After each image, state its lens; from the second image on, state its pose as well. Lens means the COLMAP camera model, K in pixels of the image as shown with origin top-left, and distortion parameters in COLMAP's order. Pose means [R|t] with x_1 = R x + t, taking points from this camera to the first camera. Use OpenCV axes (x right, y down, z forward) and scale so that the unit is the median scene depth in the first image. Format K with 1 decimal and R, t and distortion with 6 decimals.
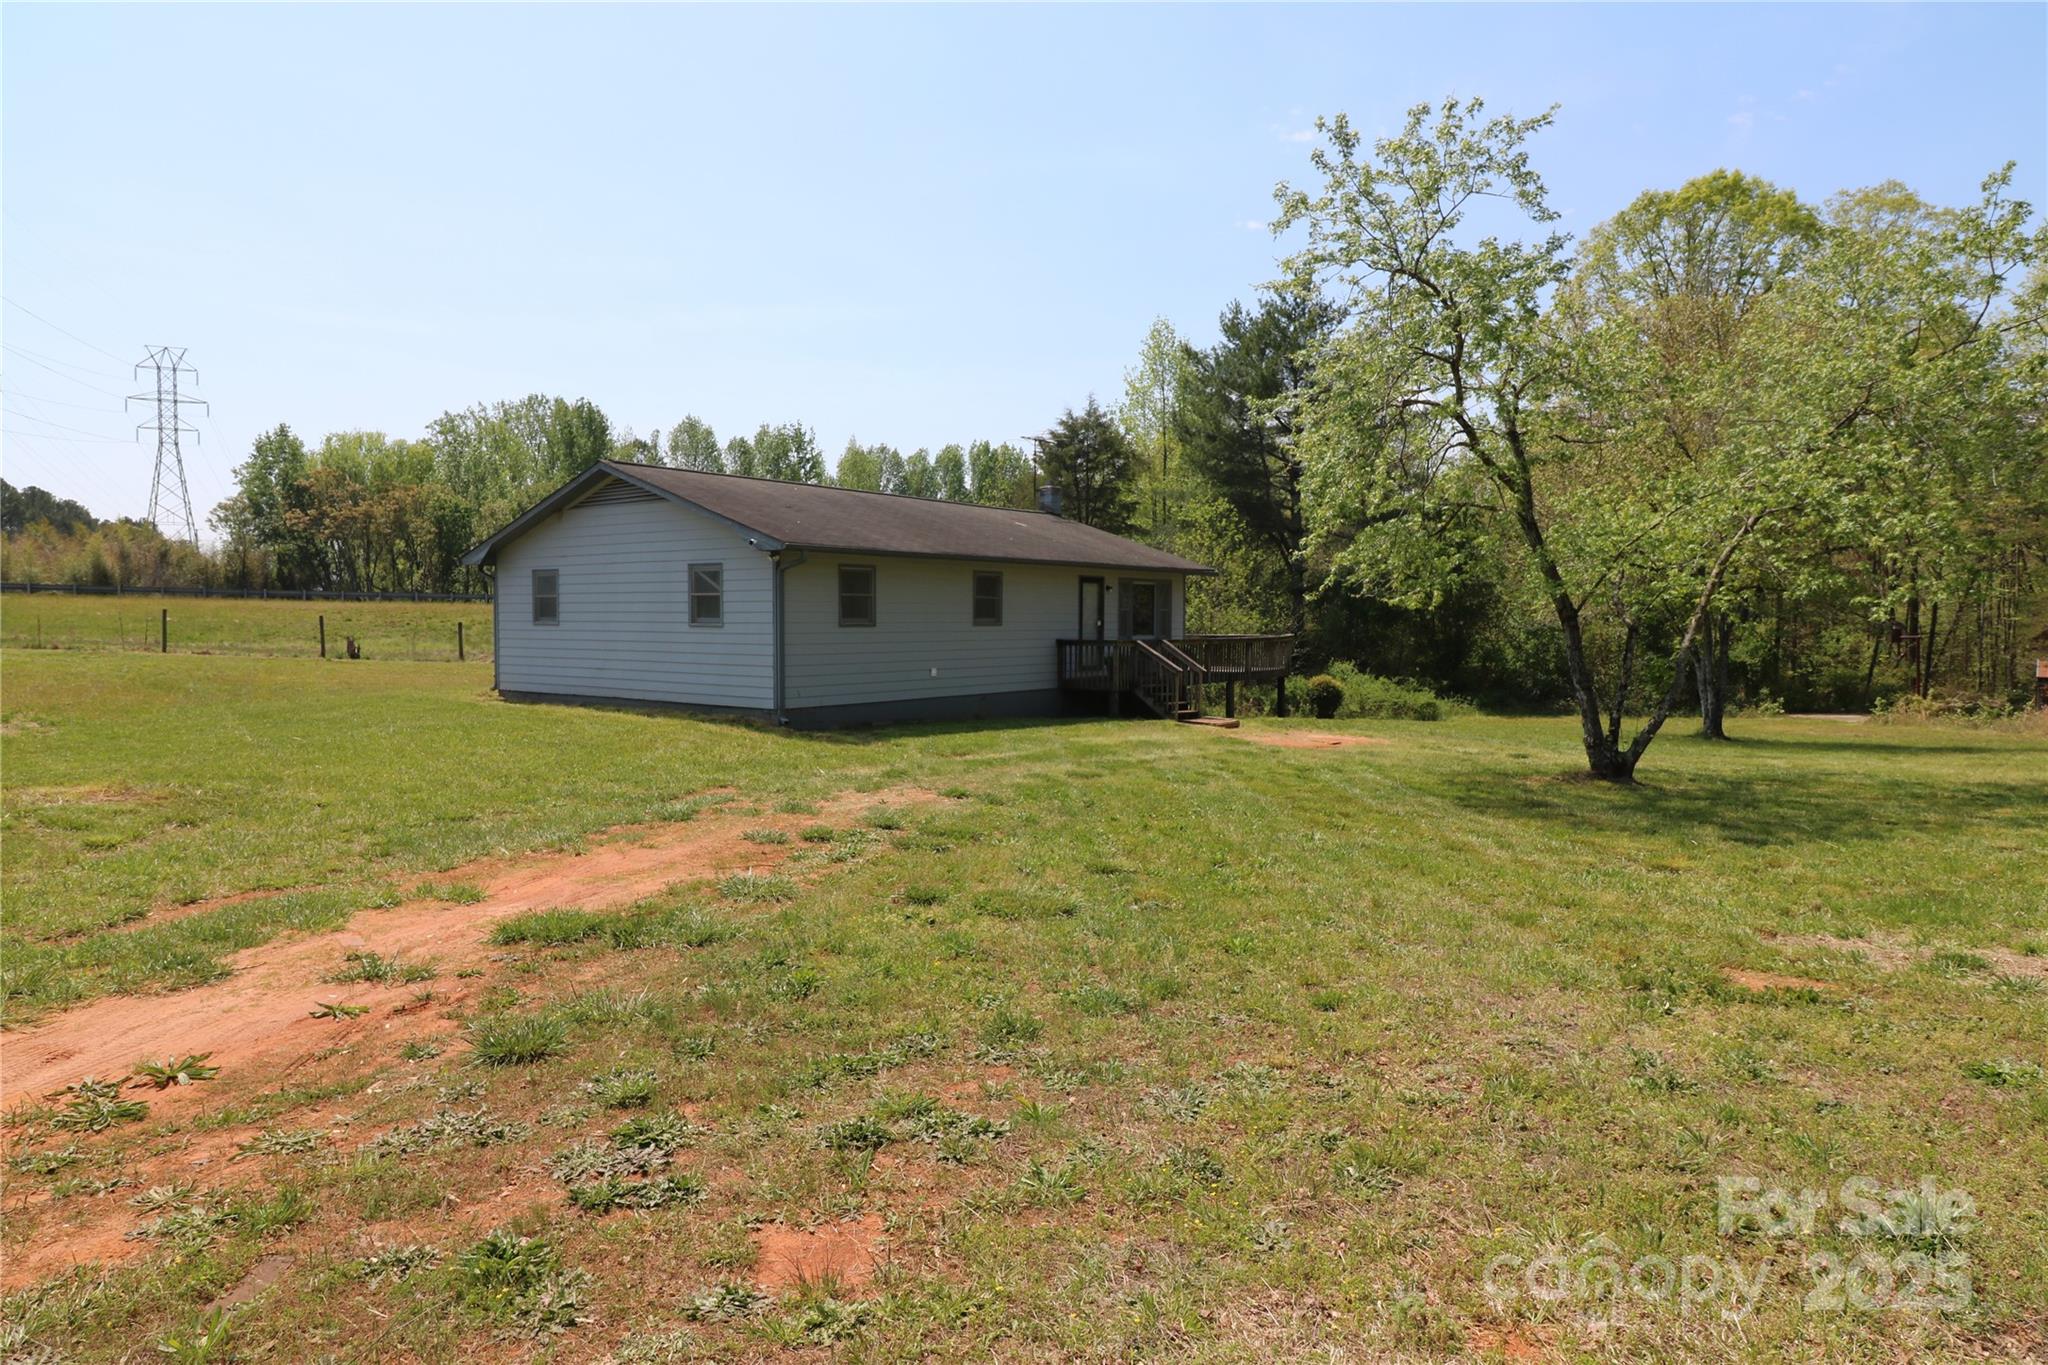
lens RADIAL K [[1215.0, 0, 1030.5], [0, 1215.0, 662.0], [0, 0, 1]] dist [0.002263, -0.000272]
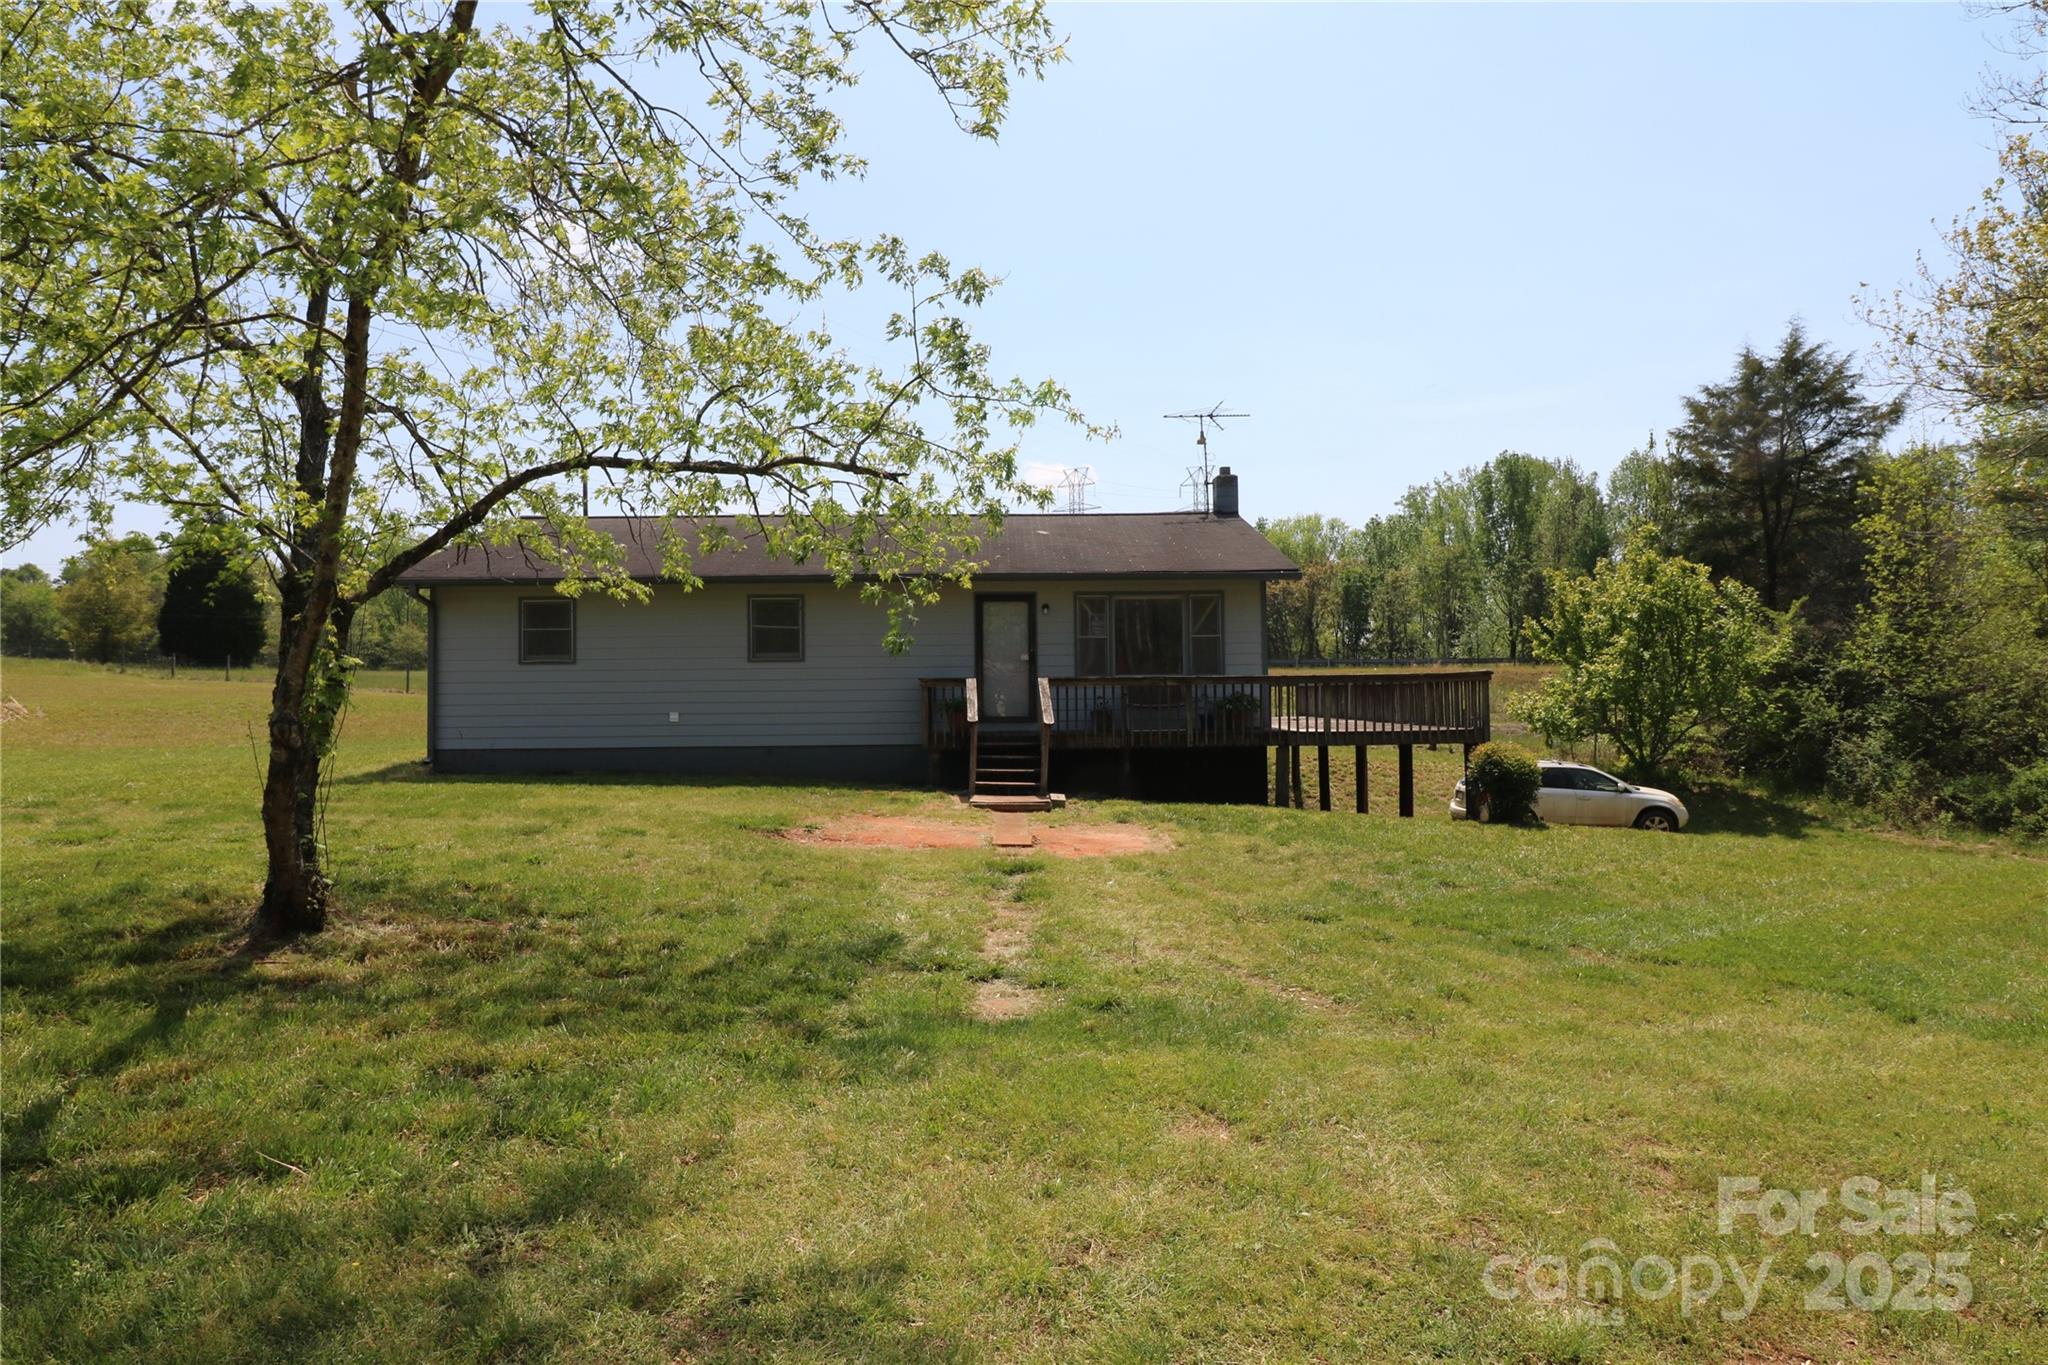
lens RADIAL K [[1215.0, 0, 1030.5], [0, 1215.0, 662.0], [0, 0, 1]] dist [0.002263, -0.000272]
pose [[0.610083, -0.030313, -0.791758, 0.700284], [-0.016818, 0.998547, -0.051190, 0.008654], [0.792159, 0.044546, 0.608687, 0.639941]]
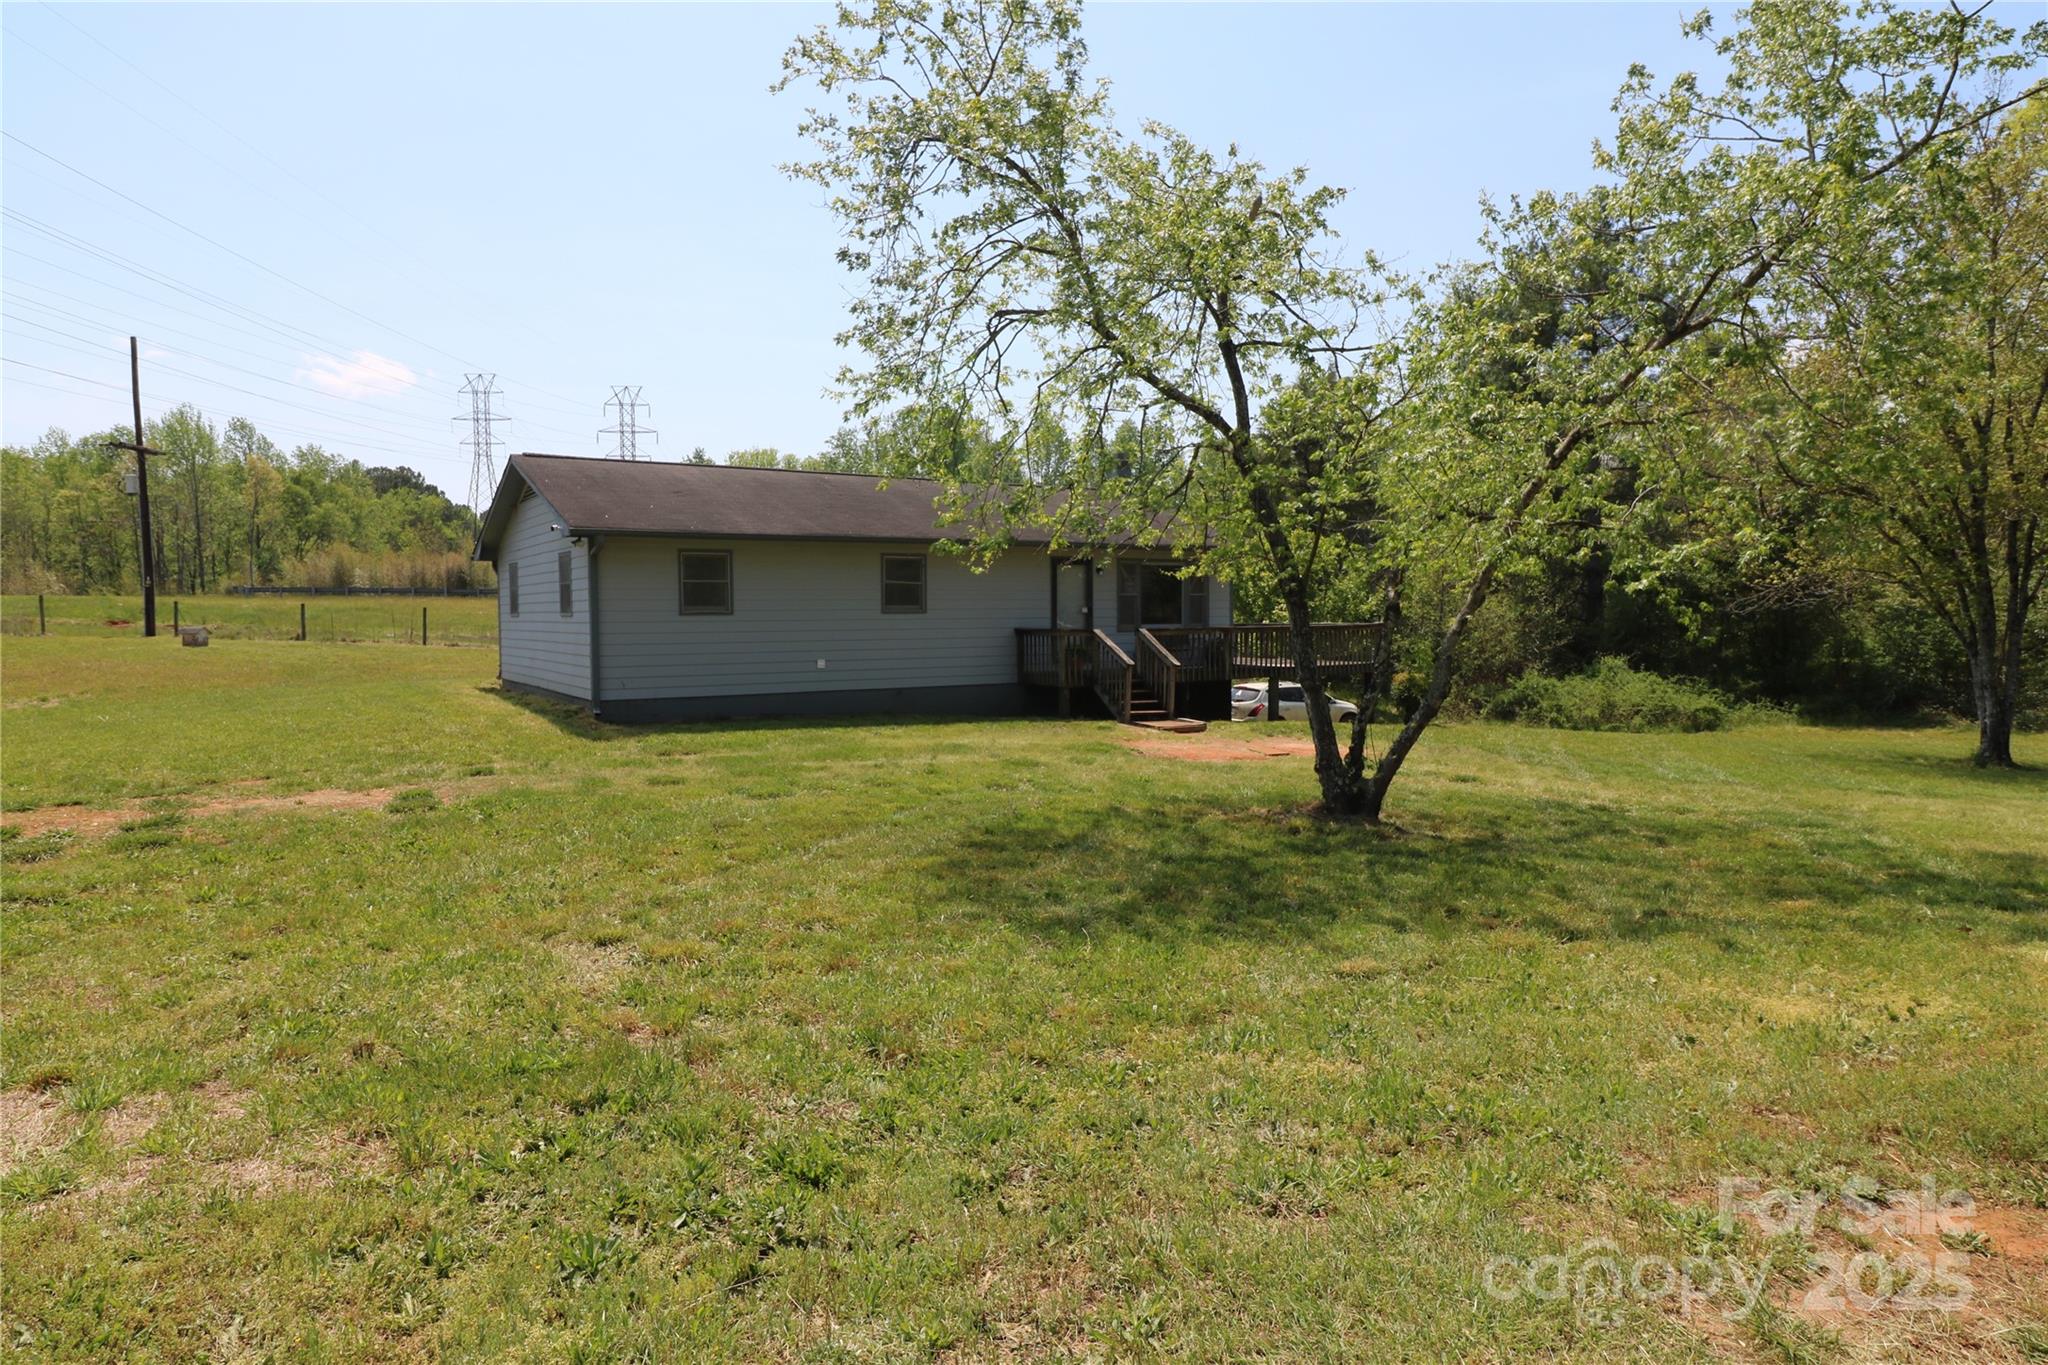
lens RADIAL K [[1210.8, 0, 1024.0], [0, 1210.8, 682.5], [0, 0, 1]] dist [0.020861, -0.000026]
pose [[0.931769, 0.011365, -0.362874, 0.376816], [-0.003618, 0.999751, 0.022022, 0.001697], [0.363033, -0.019206, 0.931578, 0.183756]]
